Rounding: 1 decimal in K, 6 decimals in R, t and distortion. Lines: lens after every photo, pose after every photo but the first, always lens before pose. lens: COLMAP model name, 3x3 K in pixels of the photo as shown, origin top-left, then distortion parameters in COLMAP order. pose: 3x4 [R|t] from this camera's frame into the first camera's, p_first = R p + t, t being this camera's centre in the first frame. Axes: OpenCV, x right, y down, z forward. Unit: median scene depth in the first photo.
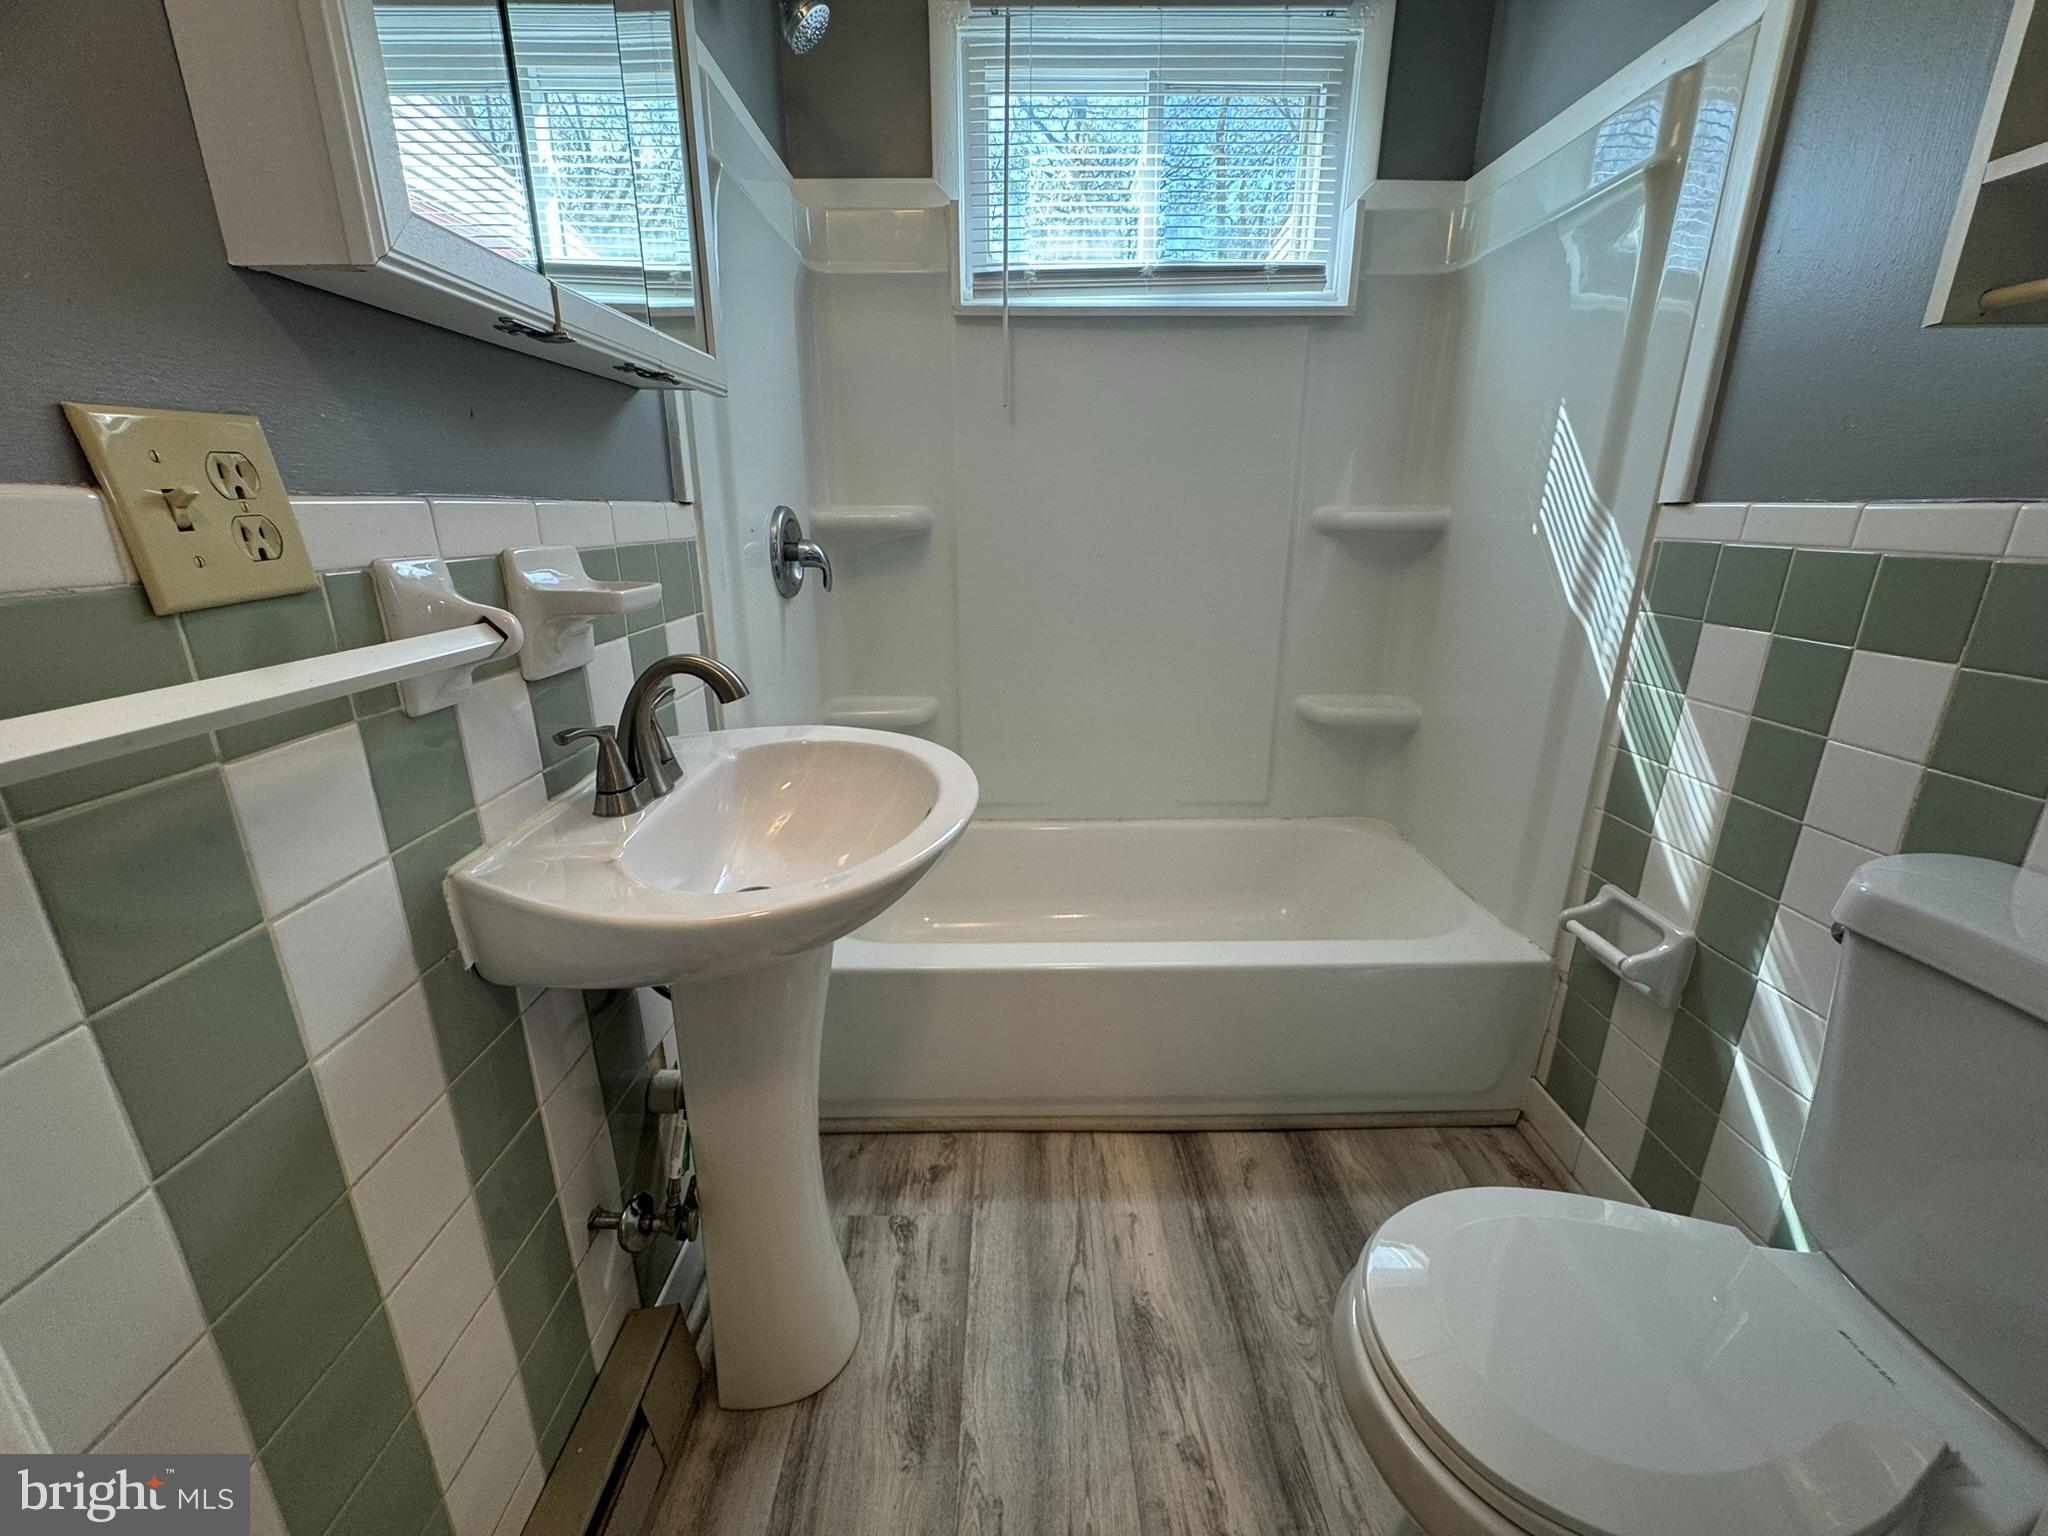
lens RADIAL K [[816.0, 0, 1018.5], [0, 816.0, 764.6], [0, 0, 1]] dist [-0.001943, -0.000770]
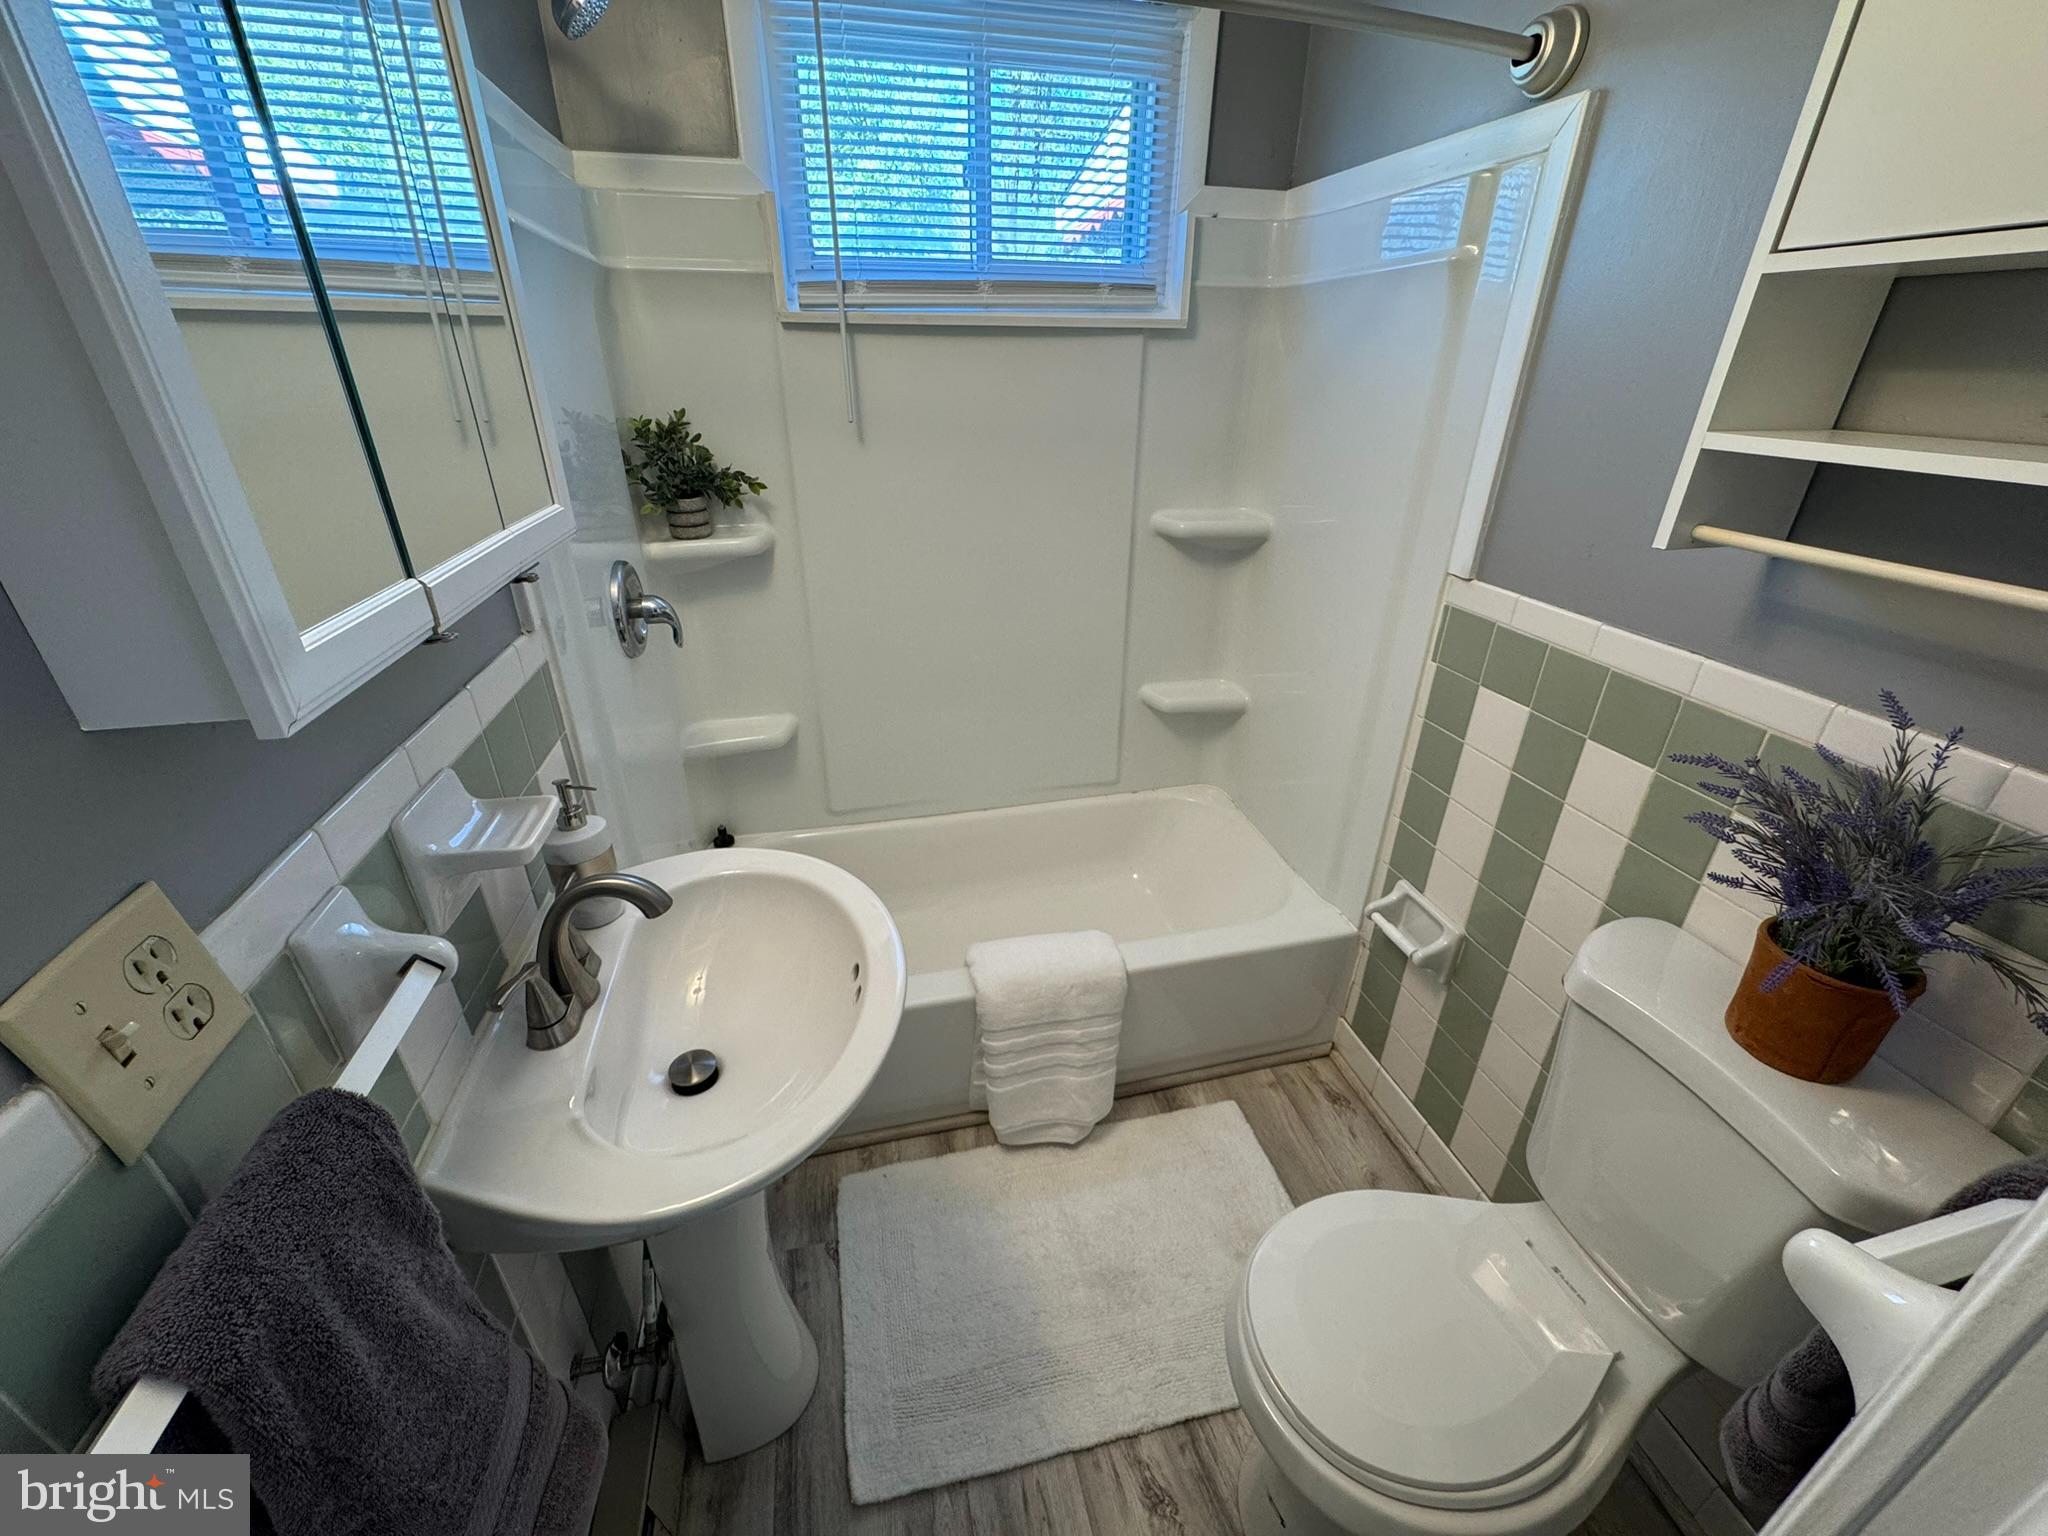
lens RADIAL K [[816.0, 0, 1018.1], [0, 816.0, 760.8], [0, 0, 1]] dist [-0.001943, -0.000770]
pose [[0.974601, -0.093048, 0.203705, -0.070535], [0.058679, 0.983921, 0.168690, -0.276768], [-0.216125, -0.152452, 0.964390, -0.026807]]
